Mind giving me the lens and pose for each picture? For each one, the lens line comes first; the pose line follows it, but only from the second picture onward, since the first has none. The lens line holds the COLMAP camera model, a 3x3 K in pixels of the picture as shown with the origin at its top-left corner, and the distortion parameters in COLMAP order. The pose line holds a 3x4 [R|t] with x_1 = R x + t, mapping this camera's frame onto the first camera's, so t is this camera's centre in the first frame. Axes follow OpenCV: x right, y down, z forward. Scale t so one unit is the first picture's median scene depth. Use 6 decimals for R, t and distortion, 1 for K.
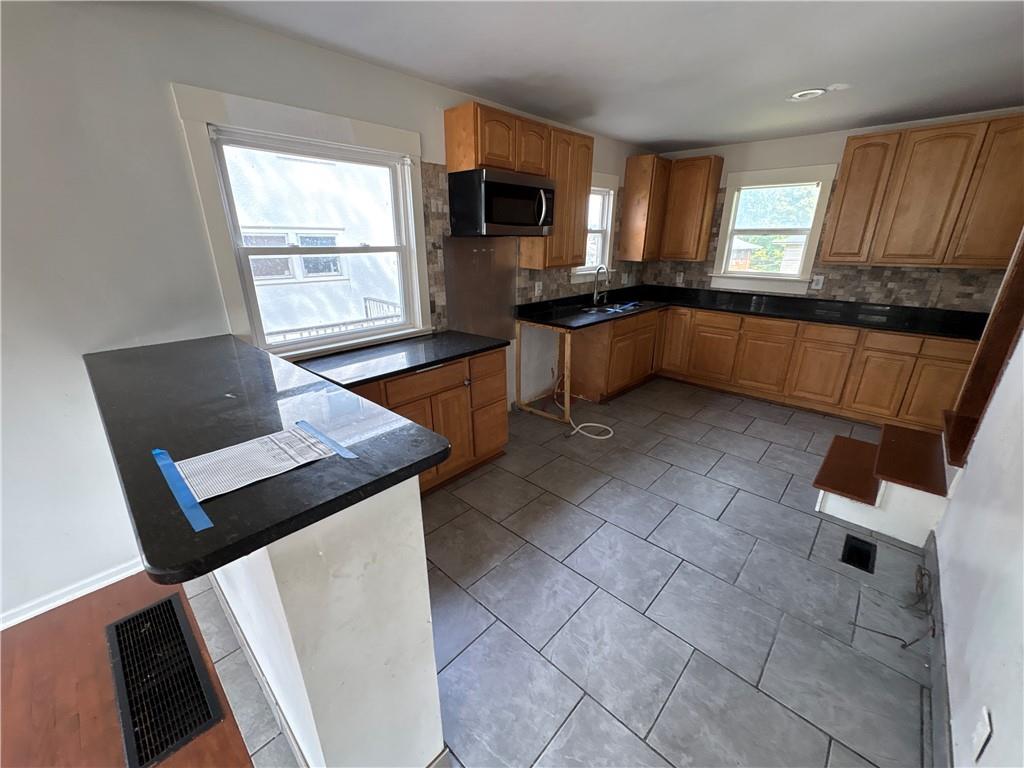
lens RADIAL K [[407.5, 0, 512.0], [0, 407.5, 384.0], [0, 0, 1]] dist [0.001084, 0.000210]
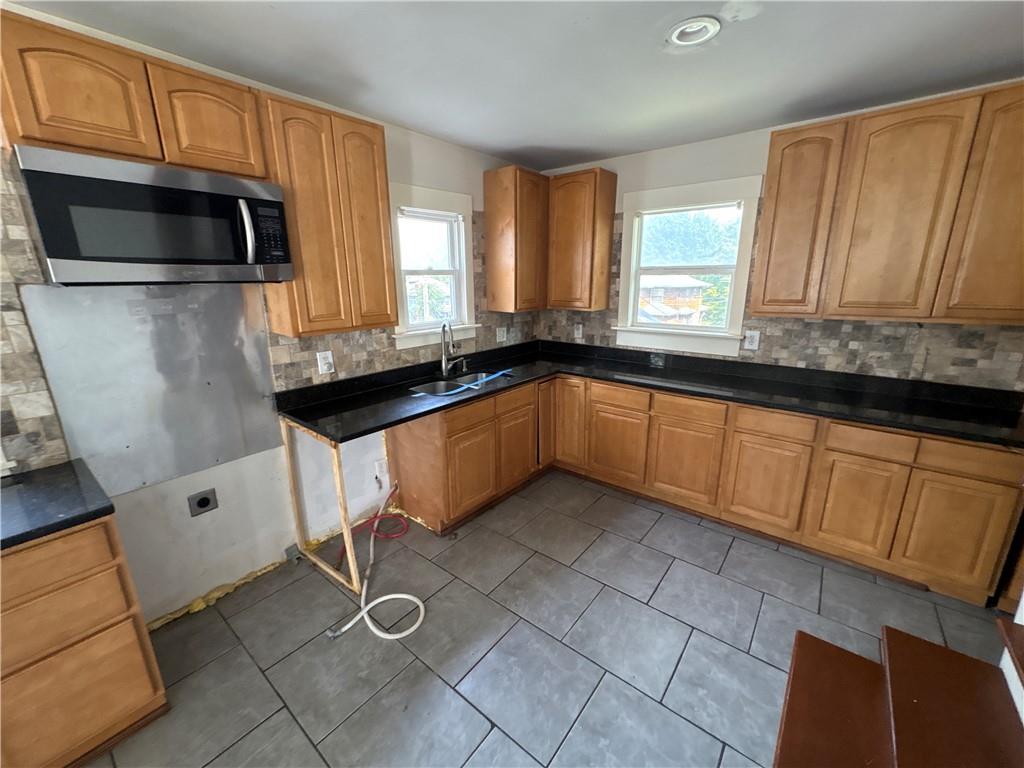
lens RADIAL K [[407.5, 0, 512.0], [0, 407.5, 384.0], [0, 0, 1]] dist [0.001084, 0.000210]
pose [[0.997215, -0.029381, 0.068549, 0.301850], [0.035408, 0.995453, -0.088431, -0.132378], [-0.065639, 0.090612, 0.993721, 0.354394]]
